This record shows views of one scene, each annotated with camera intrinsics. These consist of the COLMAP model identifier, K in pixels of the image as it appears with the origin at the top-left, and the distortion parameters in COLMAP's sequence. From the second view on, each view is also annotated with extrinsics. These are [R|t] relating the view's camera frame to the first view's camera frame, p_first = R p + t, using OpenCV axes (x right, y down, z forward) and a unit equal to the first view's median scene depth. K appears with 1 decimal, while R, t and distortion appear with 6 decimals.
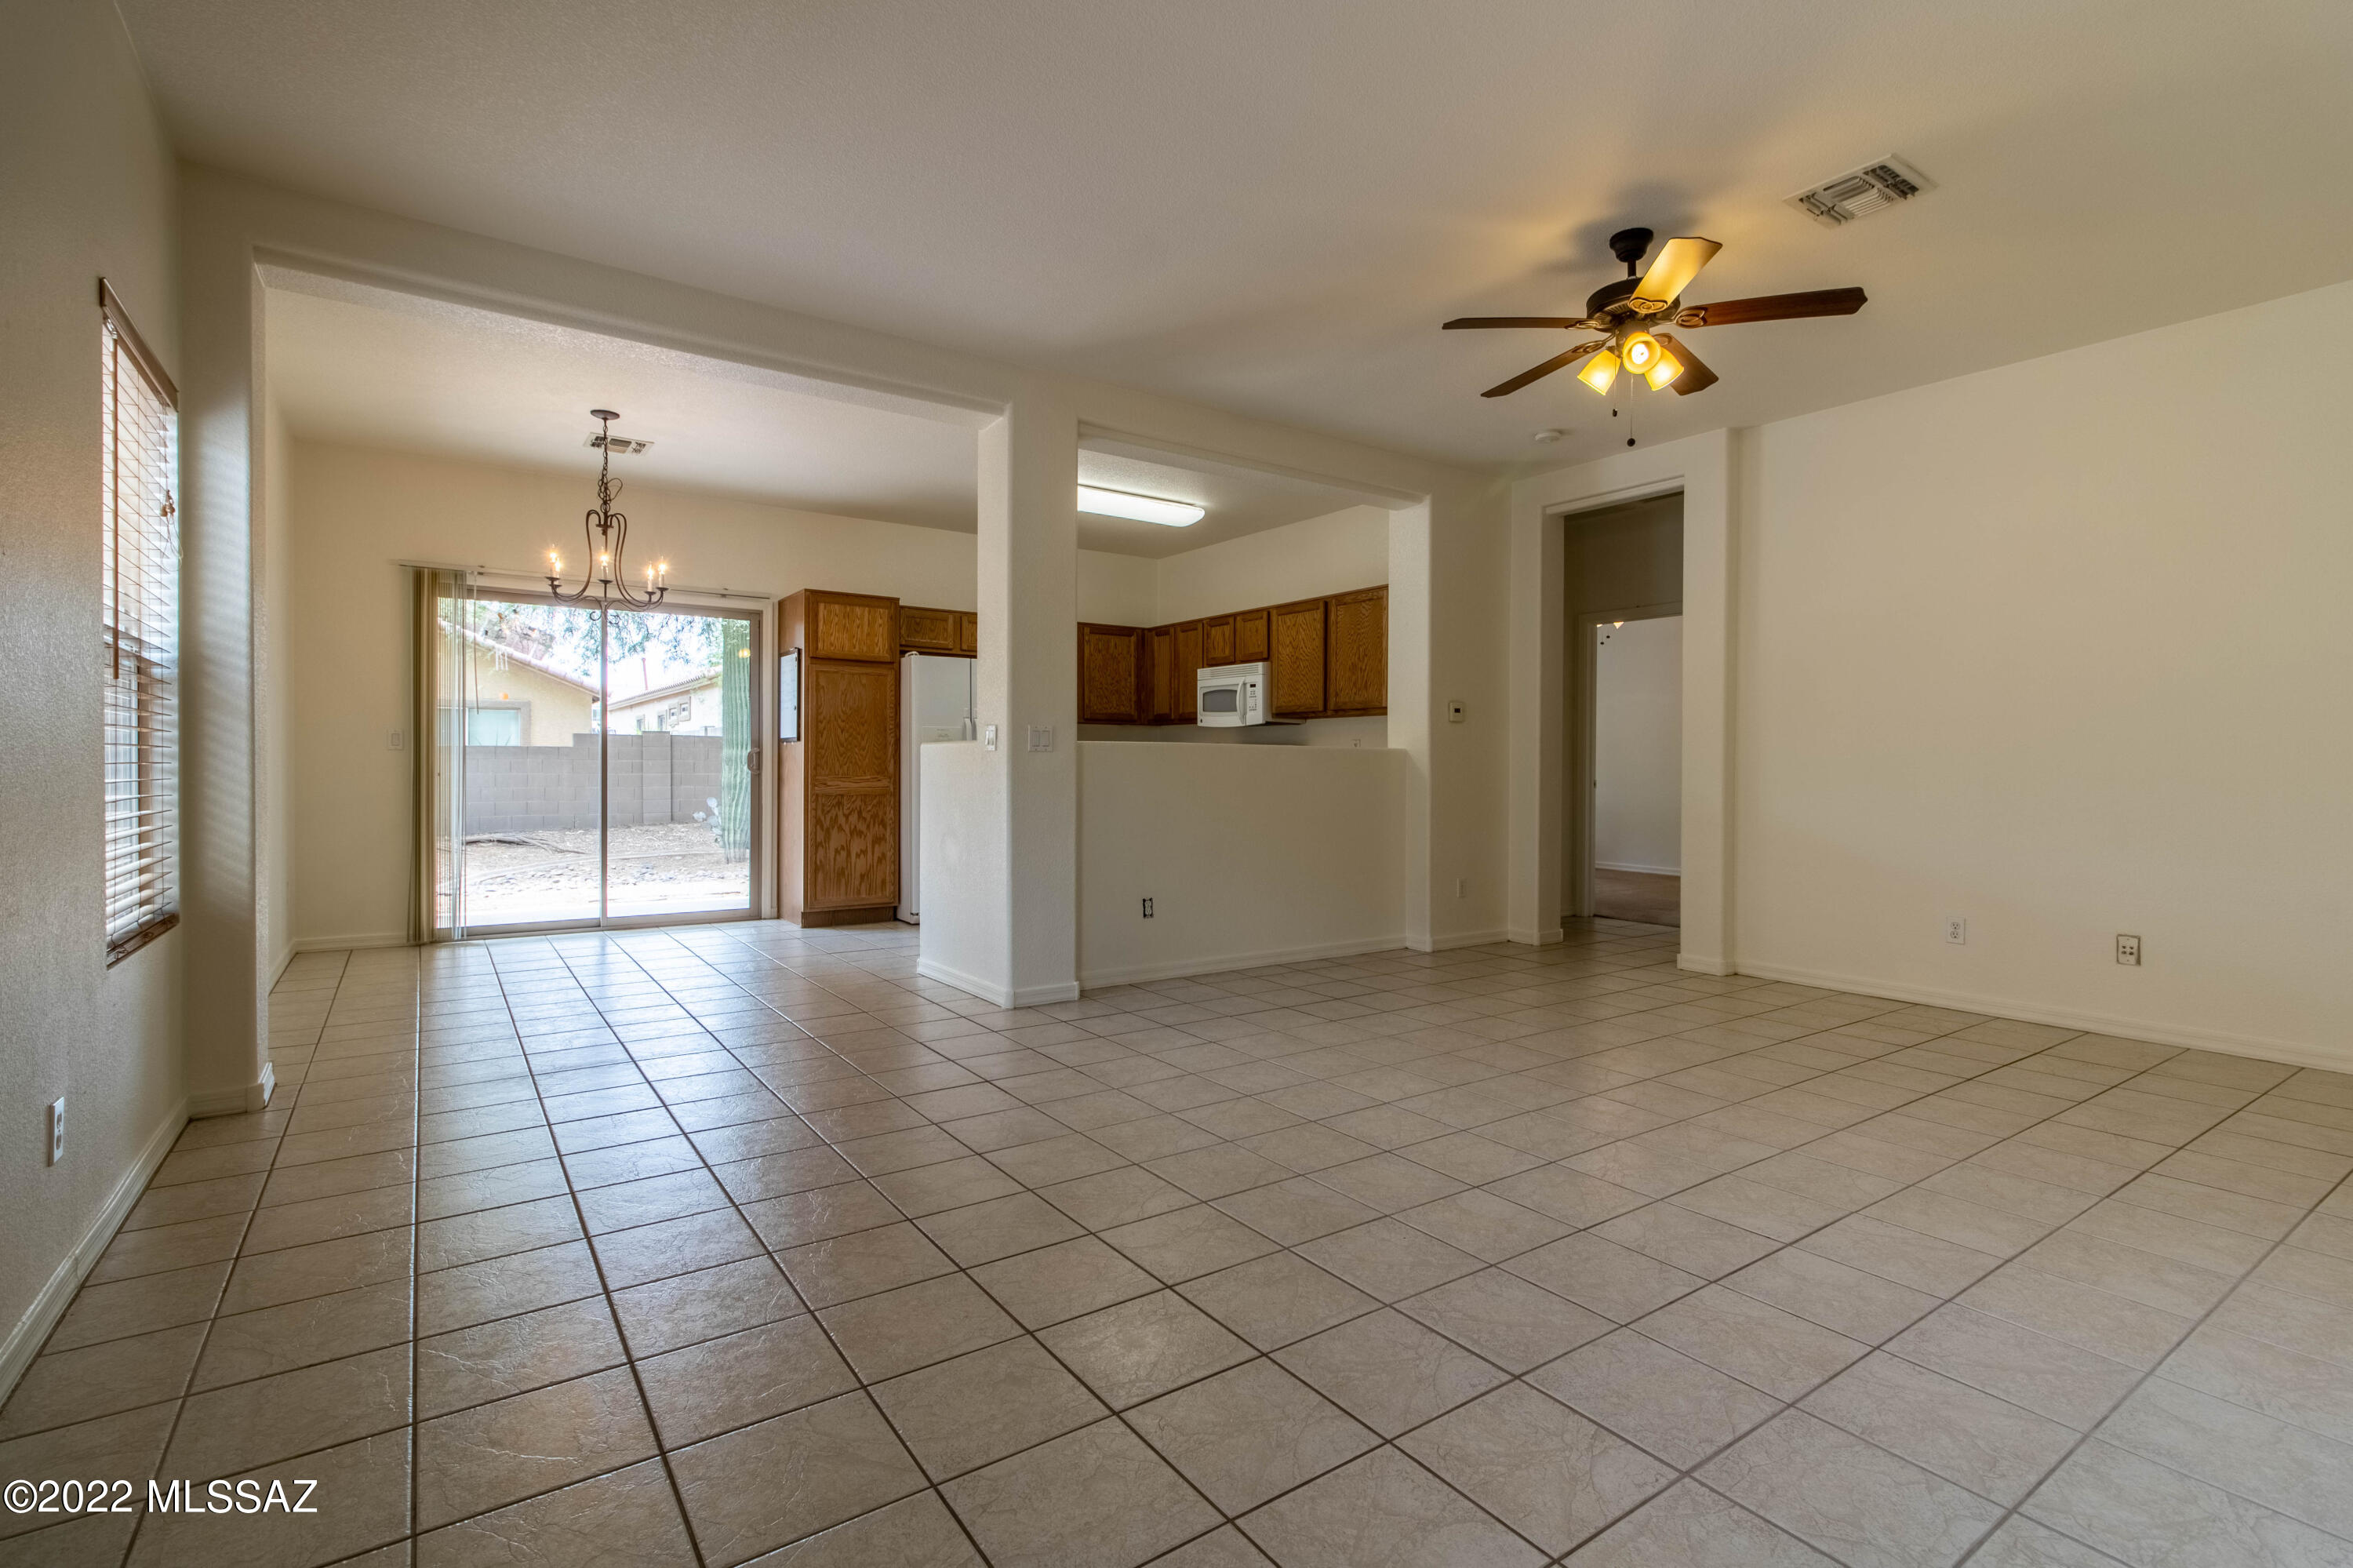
lens RADIAL K [[1091.9, 0, 1191.5], [0, 1091.9, 783.1], [0, 0, 1]] dist [0.000292, 0.001848]
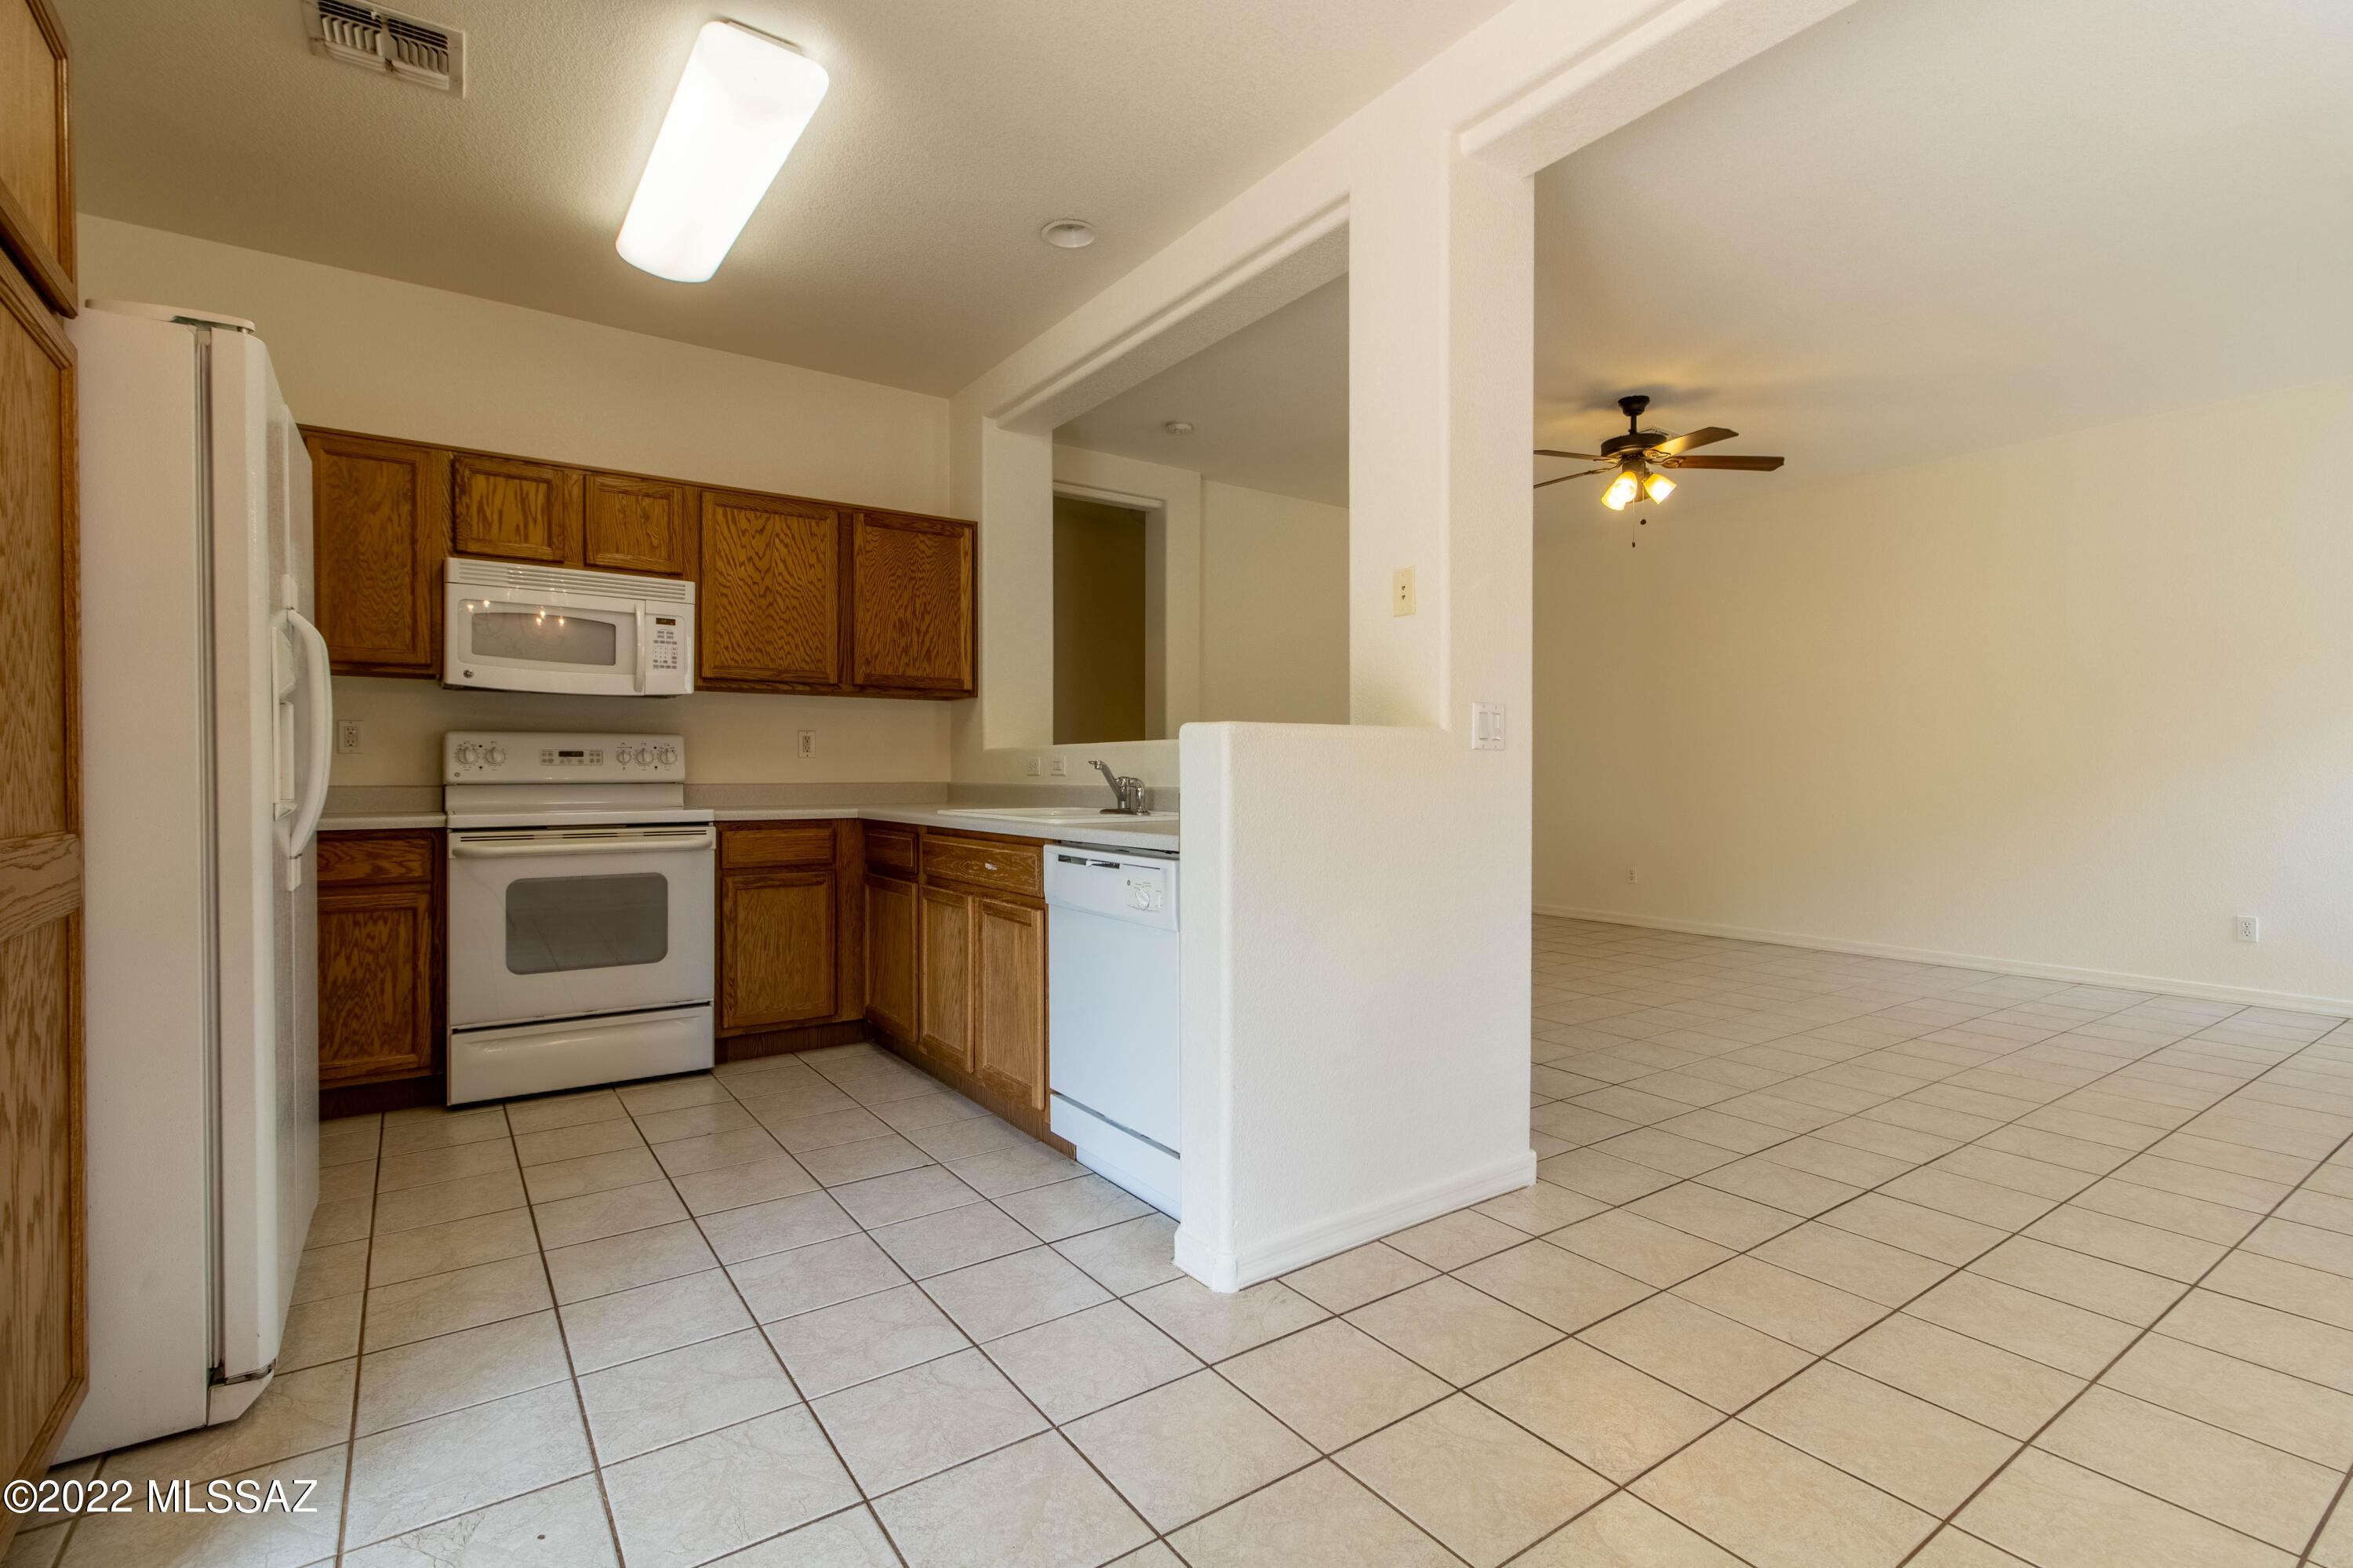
lens RADIAL K [[1091.9, 0, 1195.2], [0, 1091.9, 781.3], [0, 0, 1]] dist [0.000292, 0.001848]
pose [[-0.006822, -0.014643, 0.999870, -0.498895], [0.014395, 0.999788, 0.014740, -0.015952], [-0.999873, 0.014494, -0.006609, 0.777458]]
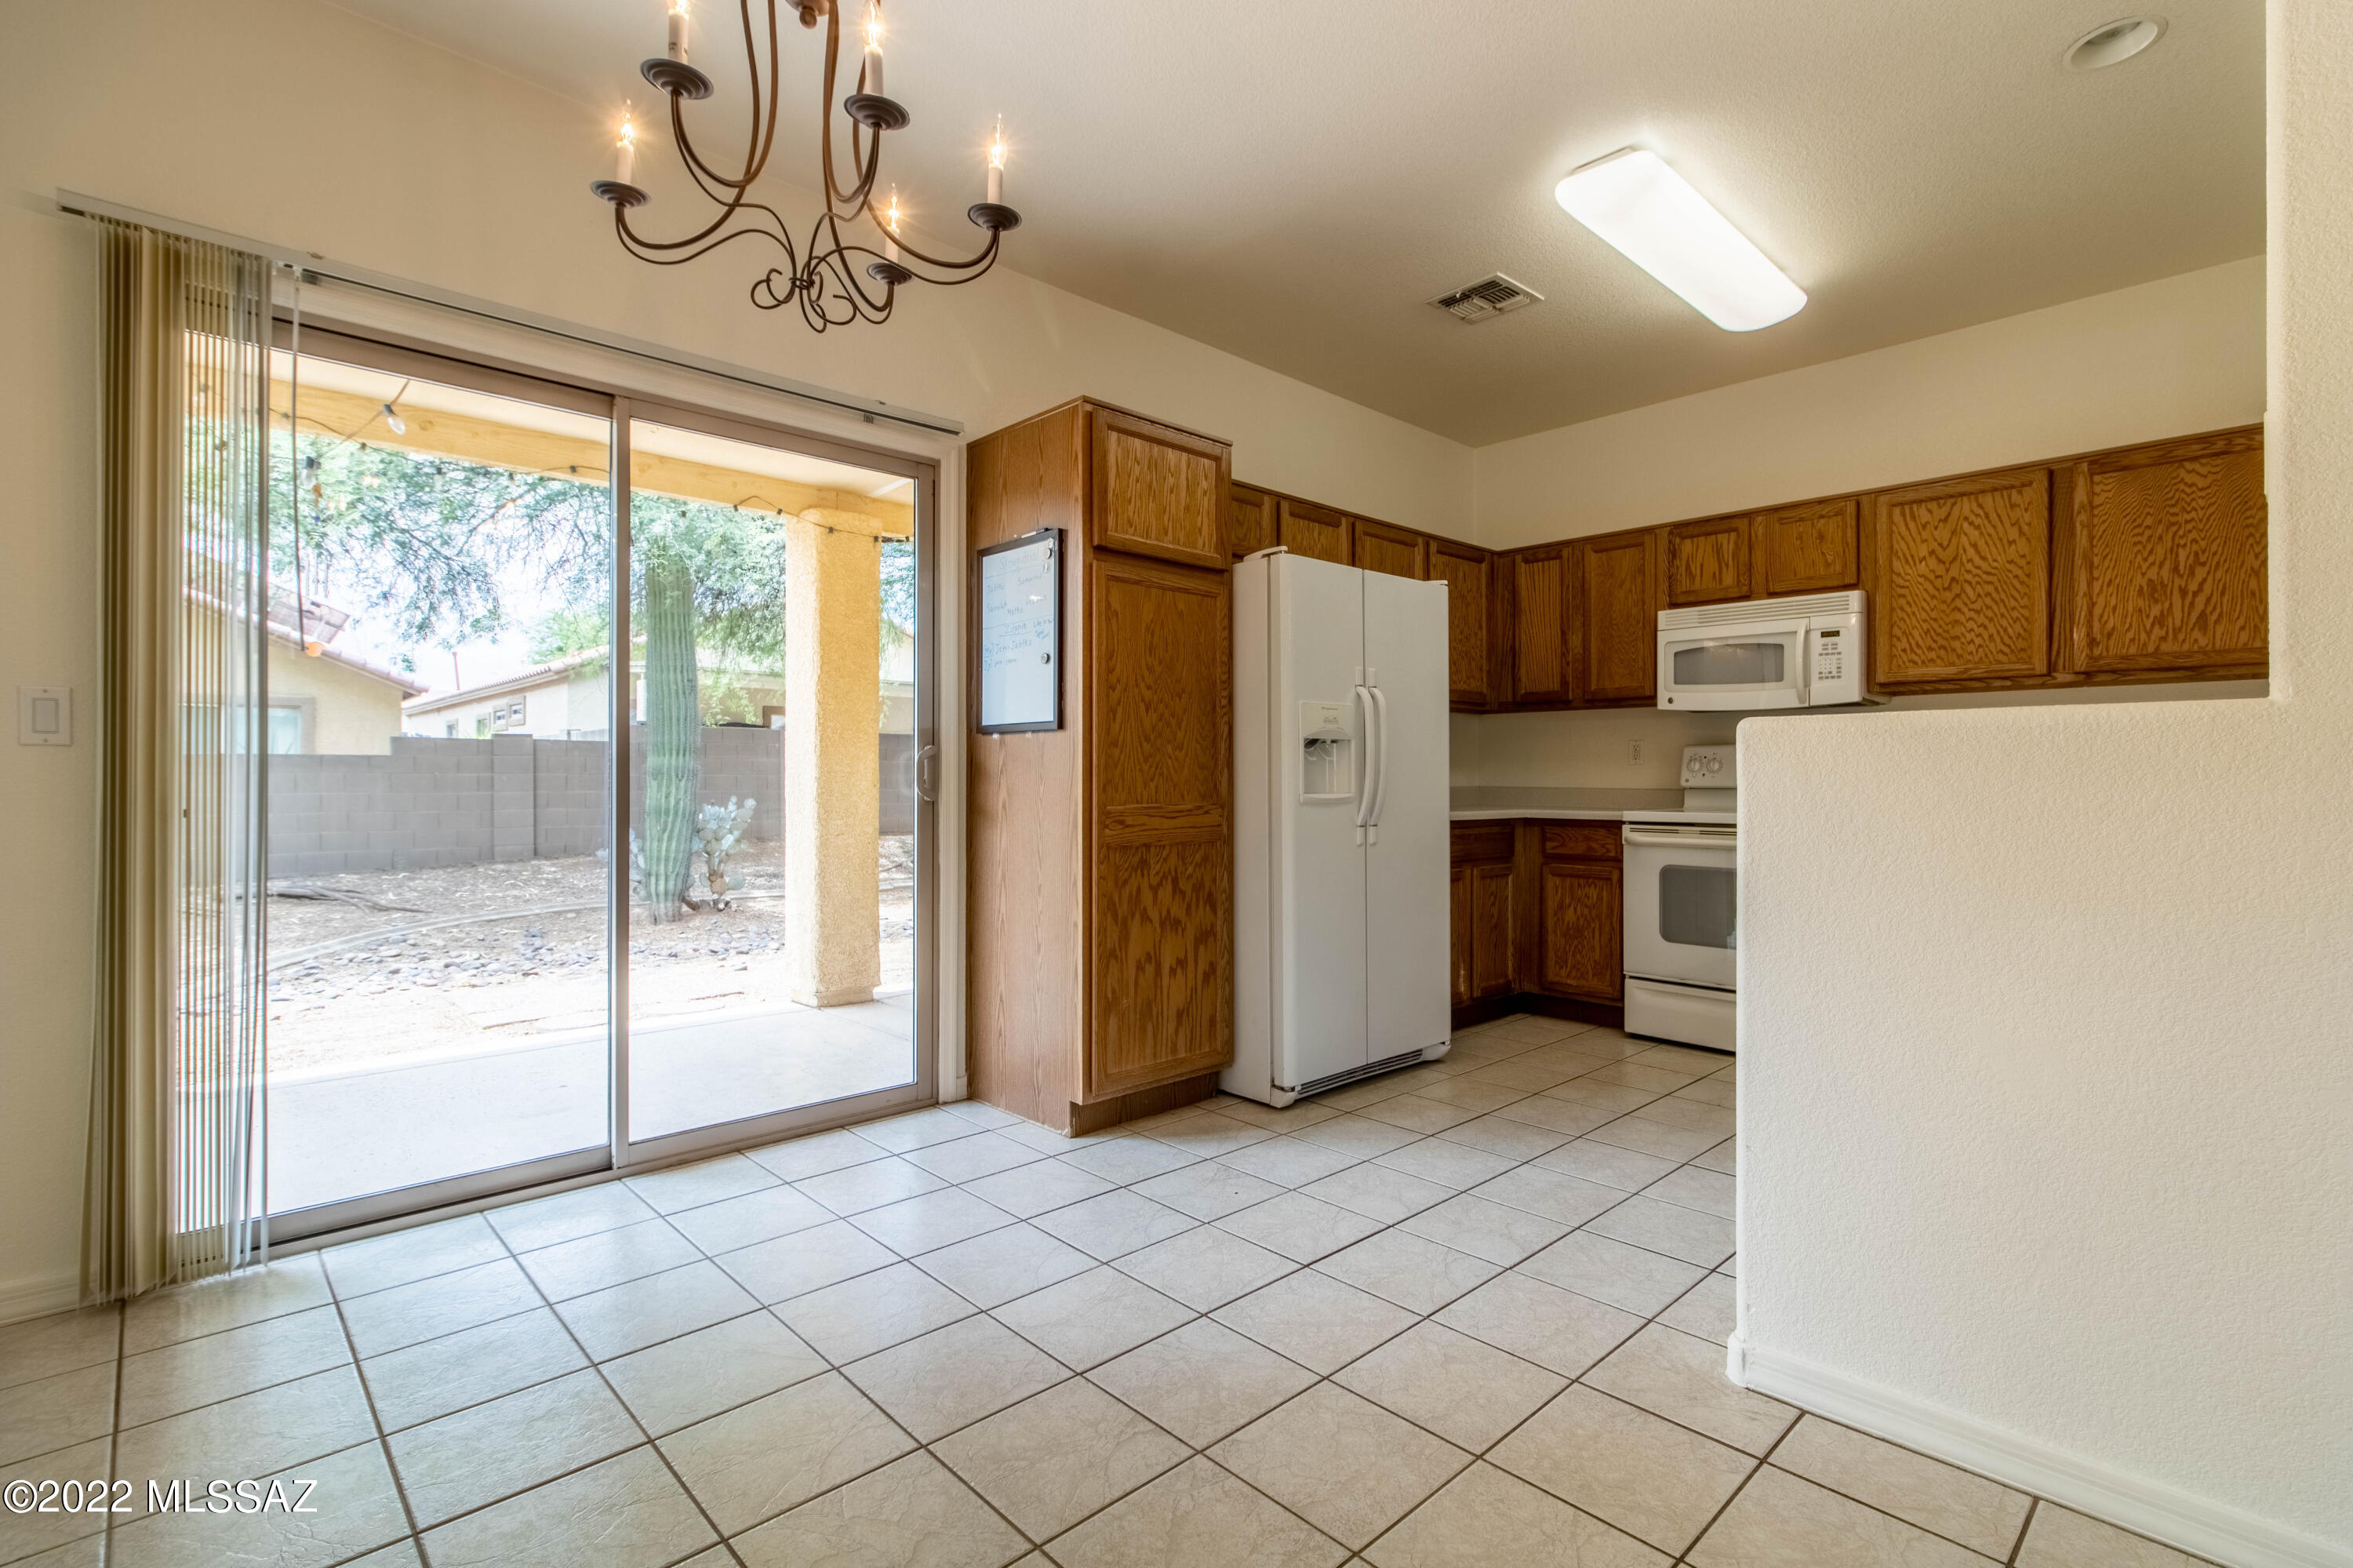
lens RADIAL K [[1091.9, 0, 1191.2], [0, 1091.9, 777.9], [0, 0, 1]] dist [0.000292, 0.001848]
pose [[0.989682, -0.005125, 0.143191, -0.359433], [0.007204, 0.999876, -0.014008, -0.011014], [-0.143102, 0.014895, 0.989596, 0.519333]]
